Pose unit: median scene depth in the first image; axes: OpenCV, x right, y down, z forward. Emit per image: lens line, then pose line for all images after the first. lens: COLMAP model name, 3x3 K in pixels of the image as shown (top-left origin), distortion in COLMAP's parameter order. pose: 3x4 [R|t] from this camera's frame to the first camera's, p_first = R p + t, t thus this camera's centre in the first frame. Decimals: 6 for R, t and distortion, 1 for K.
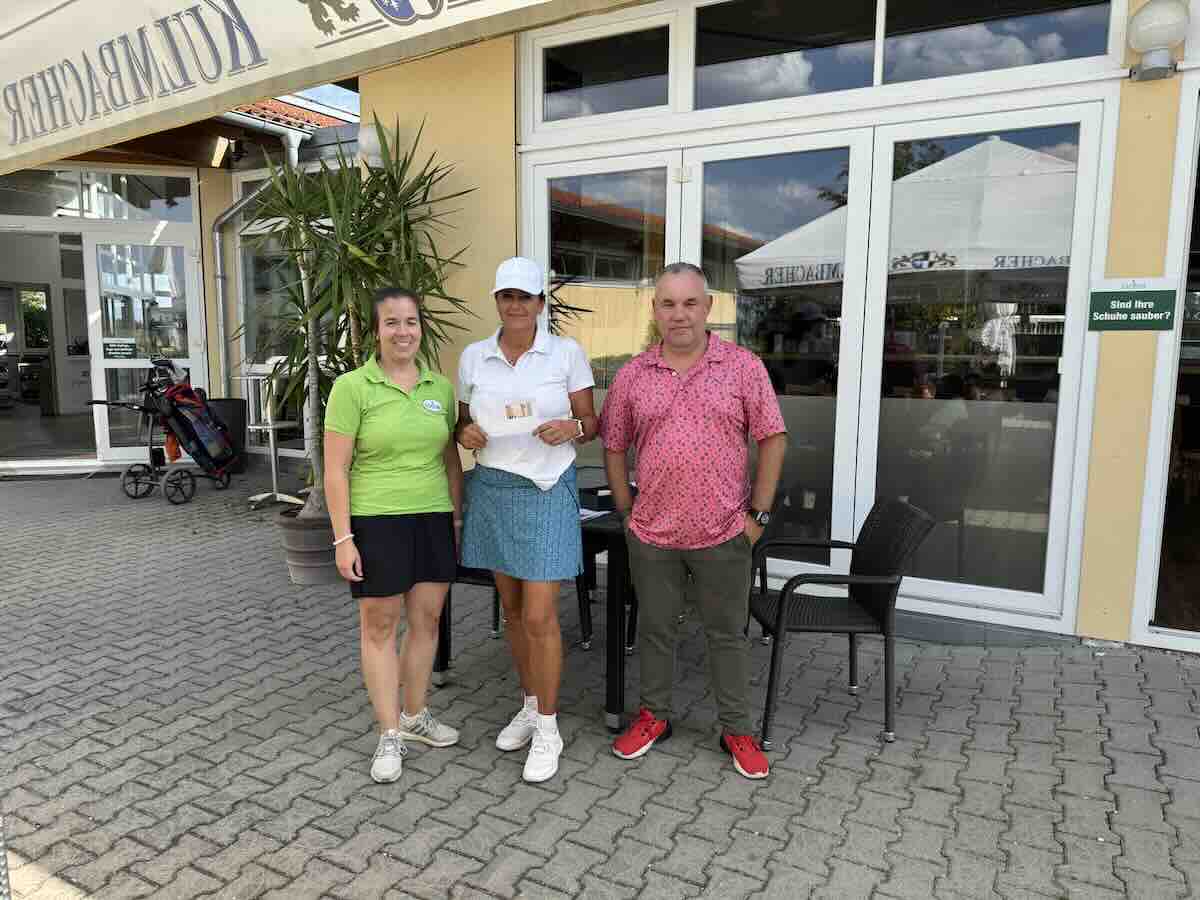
lens RADIAL K [[848.5, 0, 596.0], [0, 848.5, 453.4], [0, 0, 1]] dist [0.008895, -0.015080]
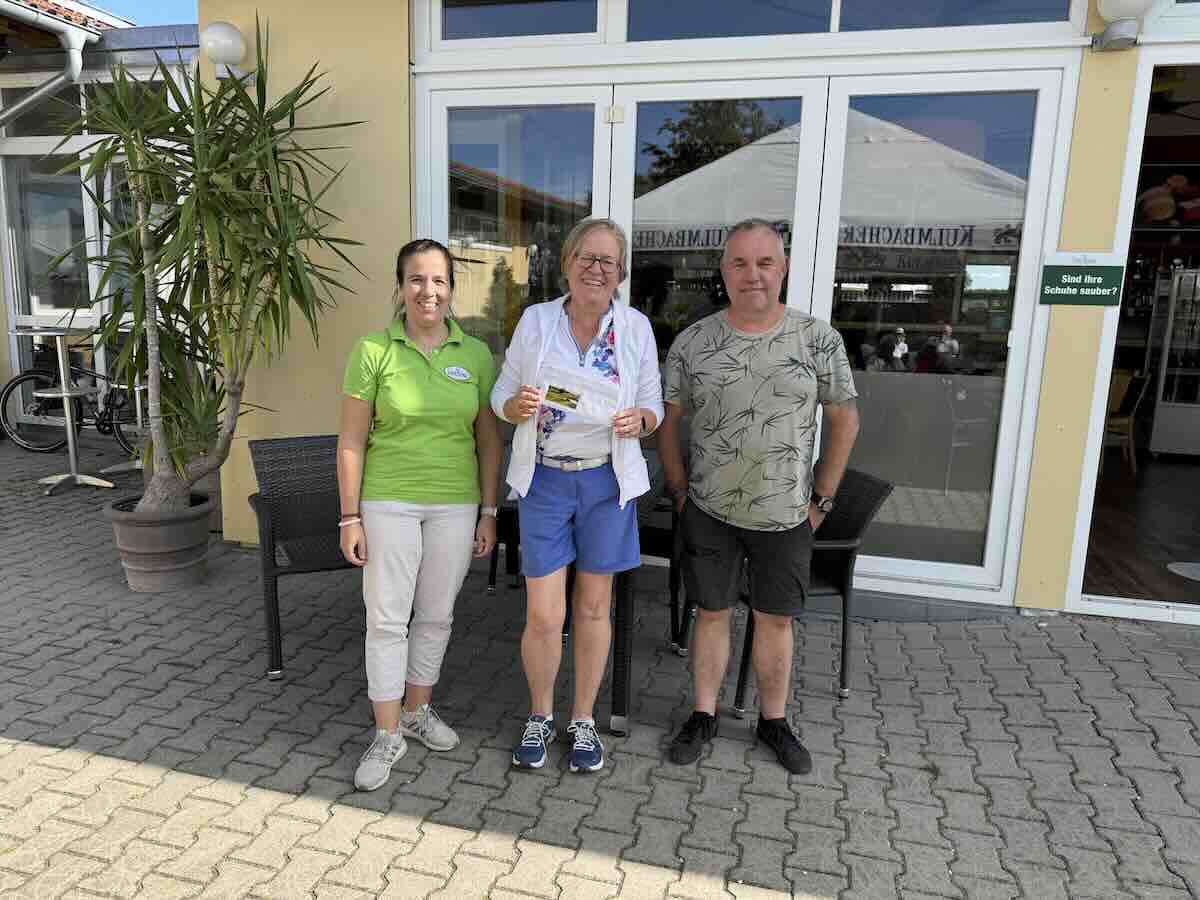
lens RADIAL K [[848.5, 0, 598.4], [0, 848.5, 455.6], [0, 0, 1]] dist [0.008895, -0.015080]
pose [[0.970050, -0.020036, 0.242079, -0.161528], [0.007132, 0.998512, 0.054064, -0.024372], [-0.242802, -0.050718, 0.968749, 0.149068]]
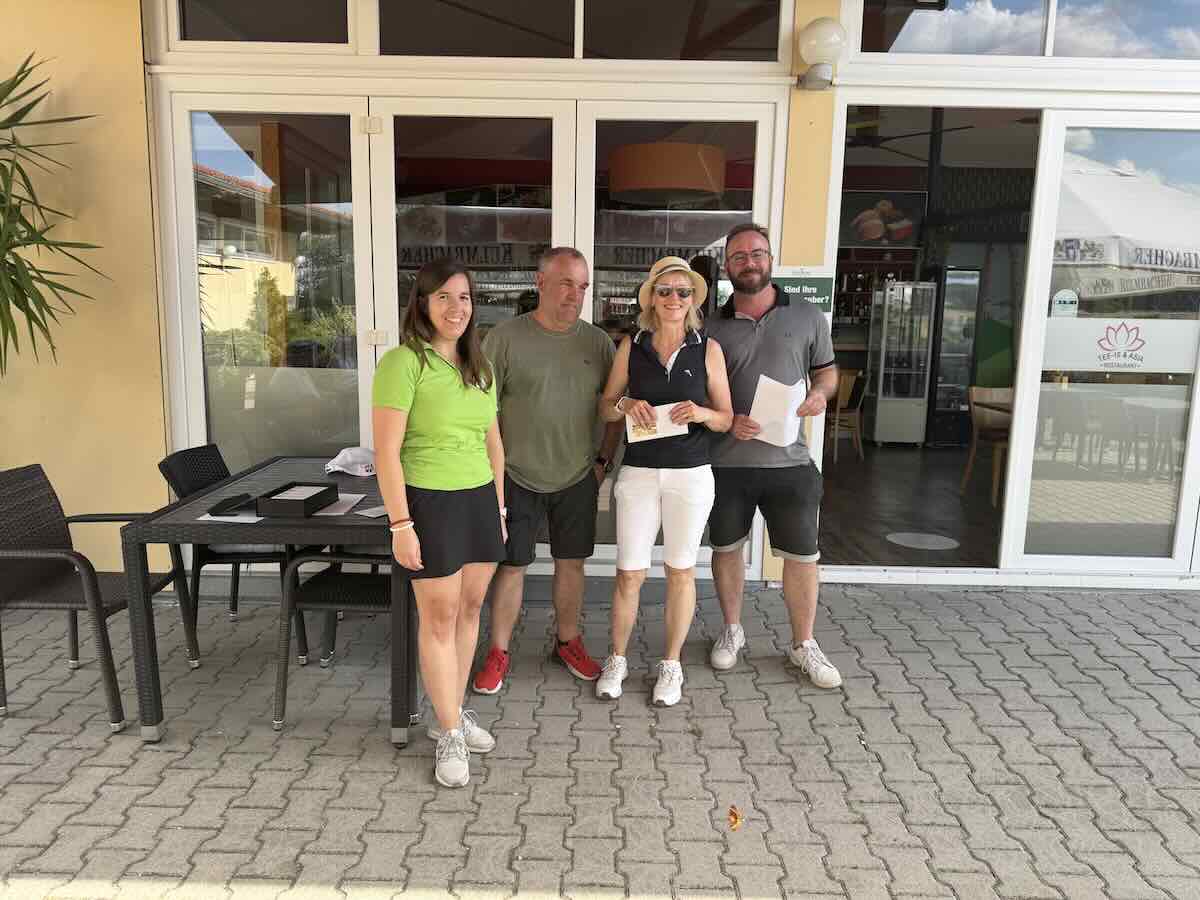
lens RADIAL K [[848.5, 0, 597.4], [0, 848.5, 455.4], [0, 0, 1]] dist [0.008895, -0.015080]
pose [[0.879118, -0.062366, 0.472506, -0.155982], [0.047335, 0.997925, 0.043646, -0.013495], [-0.474247, -0.016004, 0.880246, 0.115498]]
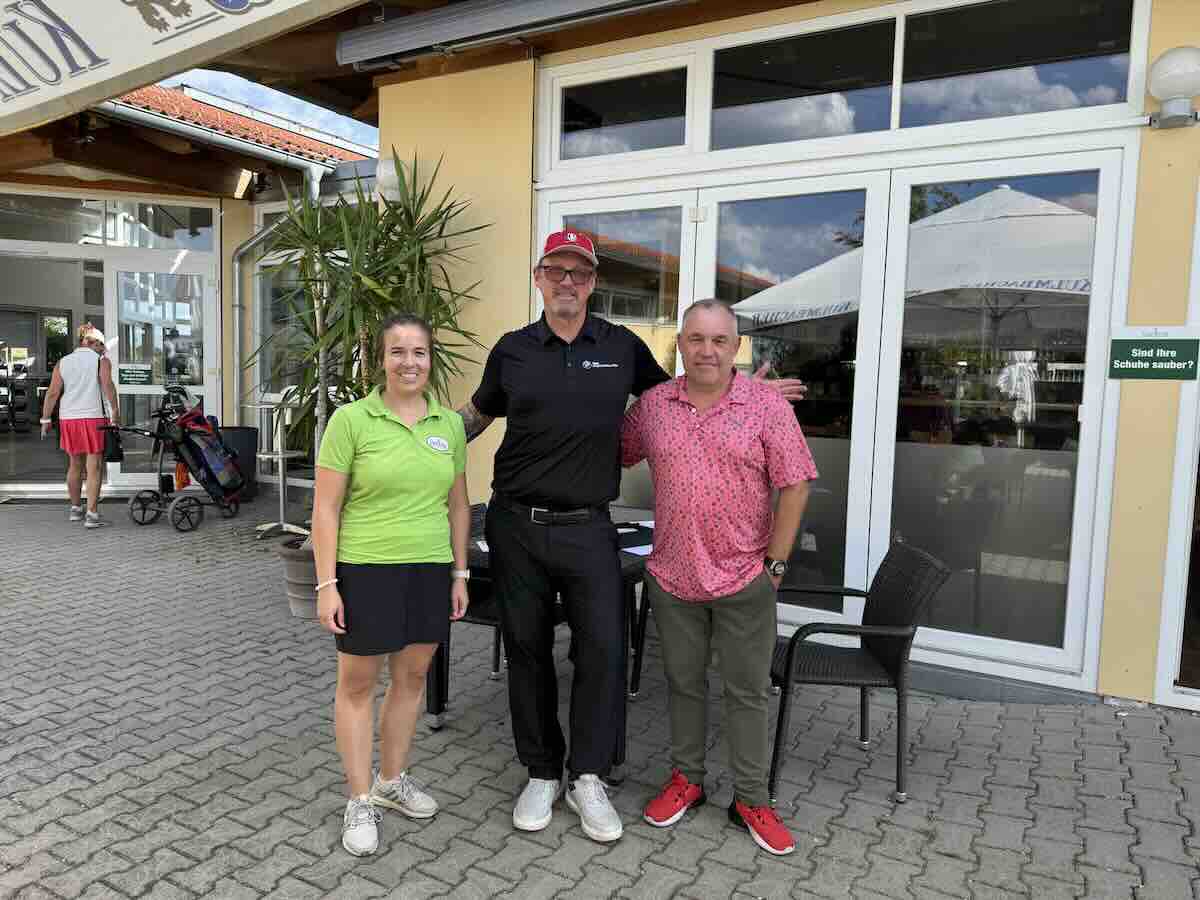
lens RADIAL K [[848.5, 0, 599.6], [0, 848.5, 448.3], [0, 0, 1]] dist [0.008895, -0.015080]
pose [[0.999621, 0.024190, -0.013112, 0.007691], [-0.024809, 0.998476, -0.049301, -0.001498], [0.011900, 0.049607, 0.998698, 0.019369]]
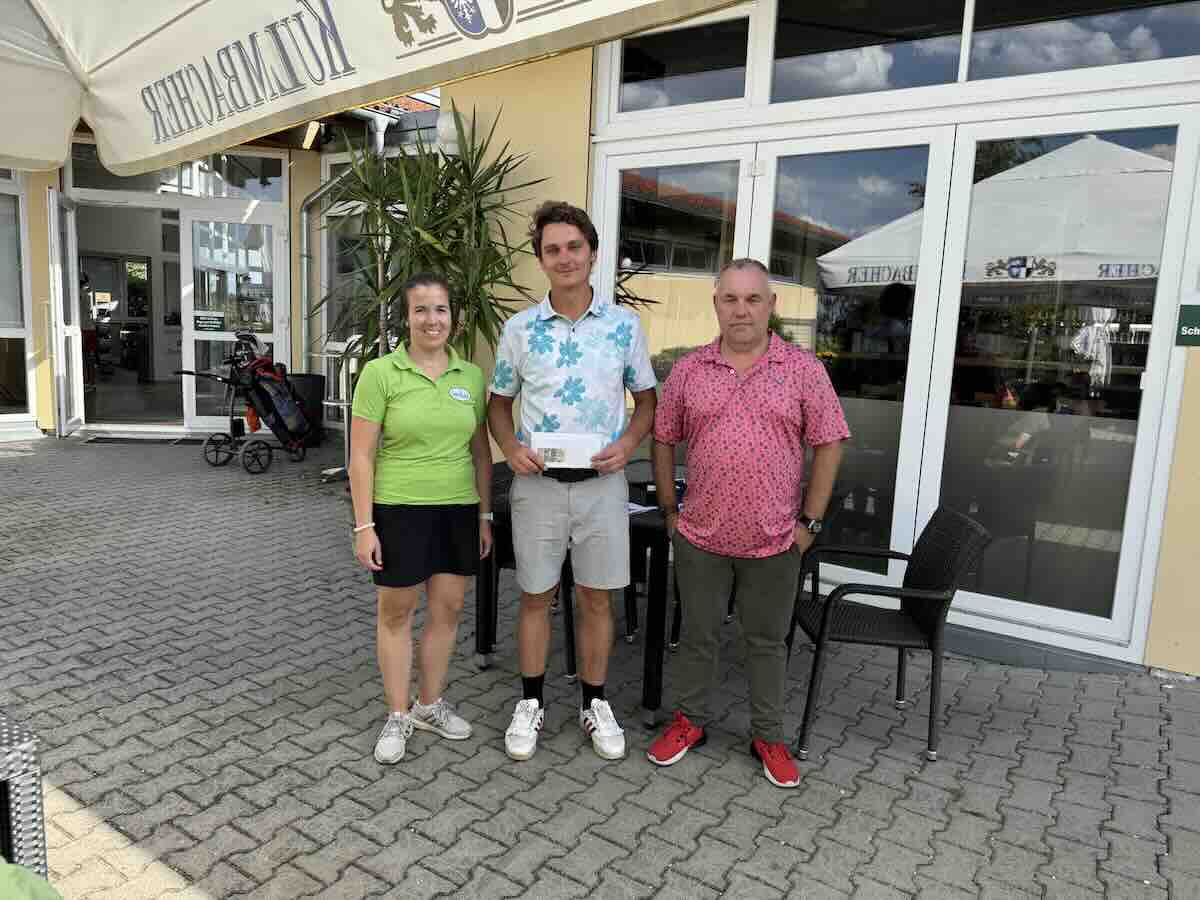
lens RADIAL K [[848.5, 0, 597.0], [0, 848.5, 448.3], [0, 0, 1]] dist [0.008895, -0.015080]
pose [[0.994996, 0.052028, -0.085297, 0.024145], [-0.051357, 0.998630, 0.010038, -0.006323], [0.085702, -0.005607, 0.996305, 0.000735]]
